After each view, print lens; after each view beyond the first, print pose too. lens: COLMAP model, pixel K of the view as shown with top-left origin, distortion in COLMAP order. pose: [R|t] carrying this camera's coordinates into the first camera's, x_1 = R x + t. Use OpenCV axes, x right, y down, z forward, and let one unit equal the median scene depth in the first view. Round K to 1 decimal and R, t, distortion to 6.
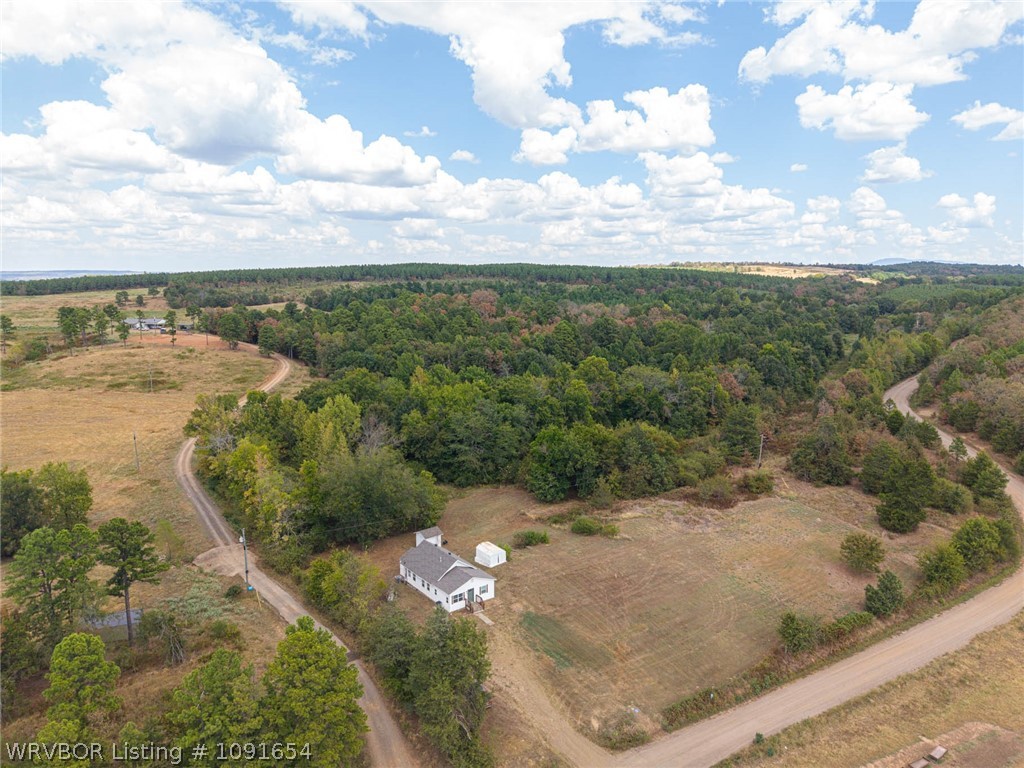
lens RADIAL K [[706.3, 0, 537.9], [0, 706.3, 383.6], [0, 0, 1]] dist [0.024626, -0.016888]
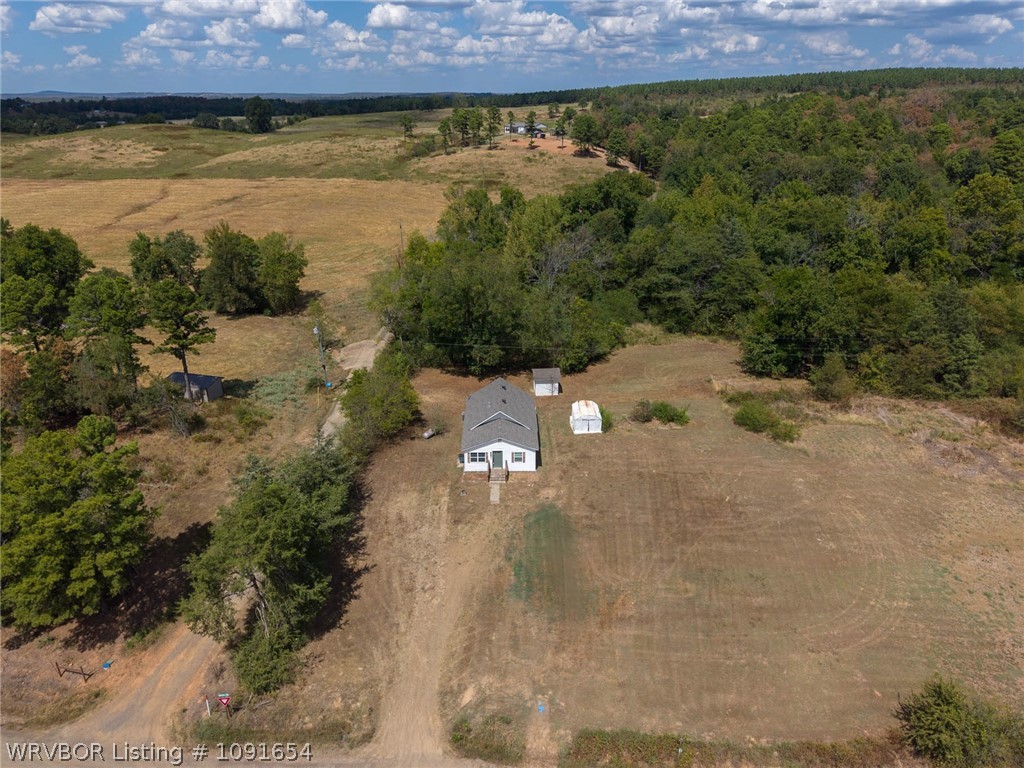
lens RADIAL K [[707.7, 0, 512.0], [0, 707.7, 384.0], [0, 0, 1]] dist [0.063821, -0.053229]
pose [[0.784295, 0.226846, -0.577427, 0.272095], [-0.090764, 0.962693, 0.254920, 0.026521], [0.613712, -0.147522, 0.775625, 0.366641]]
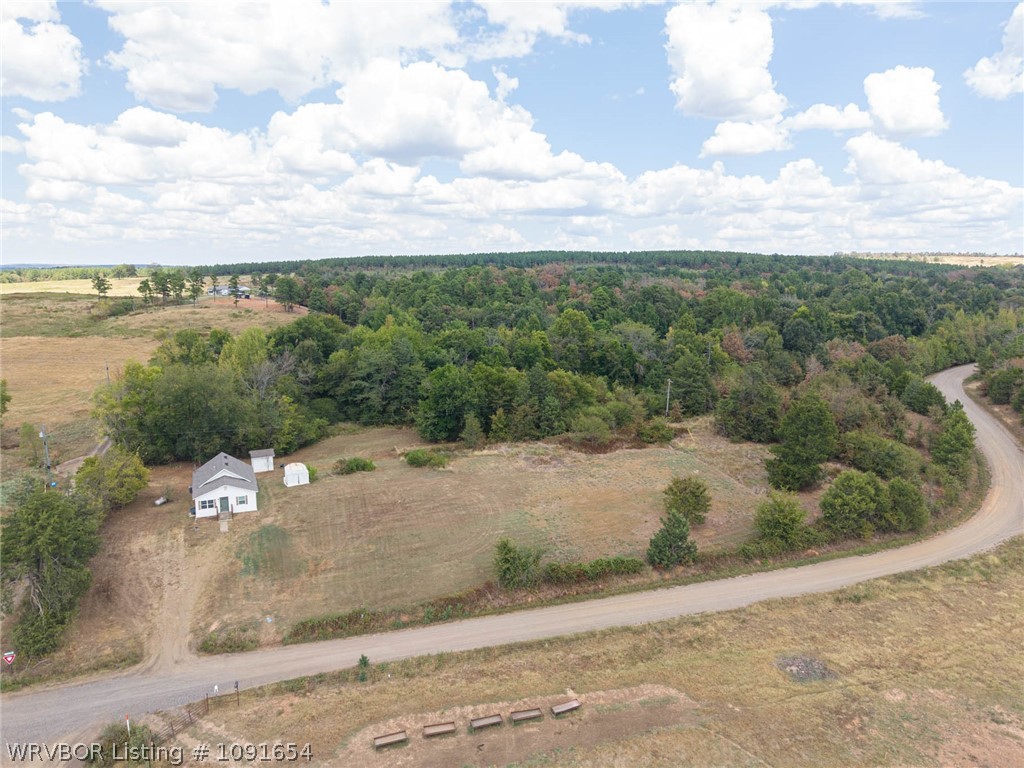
lens RADIAL K [[706.3, 0, 537.9], [0, 706.3, 383.6], [0, 0, 1]] dist [0.024626, -0.016888]
pose [[0.970720, 0.035788, -0.237532, 0.446253], [-0.035730, 0.999351, 0.004551, 0.096489], [0.237541, 0.004069, 0.971369, 0.137805]]
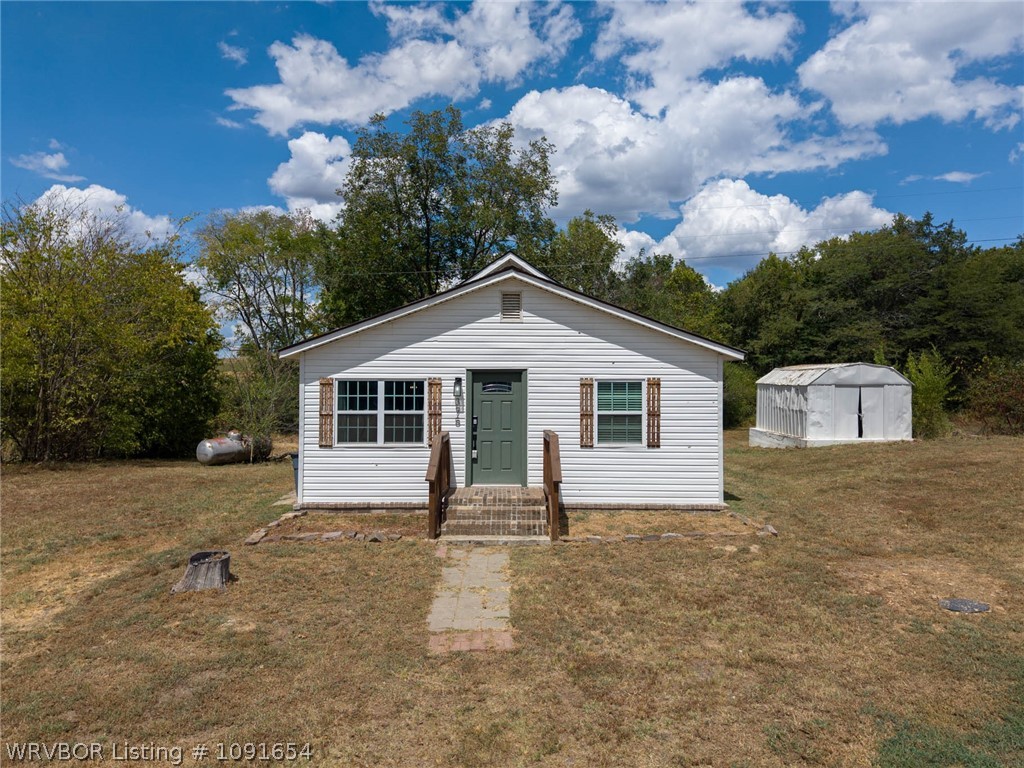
lens RADIAL K [[707.7, 0, 512.0], [0, 707.7, 384.0], [0, 0, 1]] dist [0.063821, -0.053229]
pose [[0.790967, -0.008091, -0.611805, -0.013079], [-0.097437, 0.985487, -0.139004, 0.255862], [0.604050, 0.169560, 0.778699, 0.746213]]
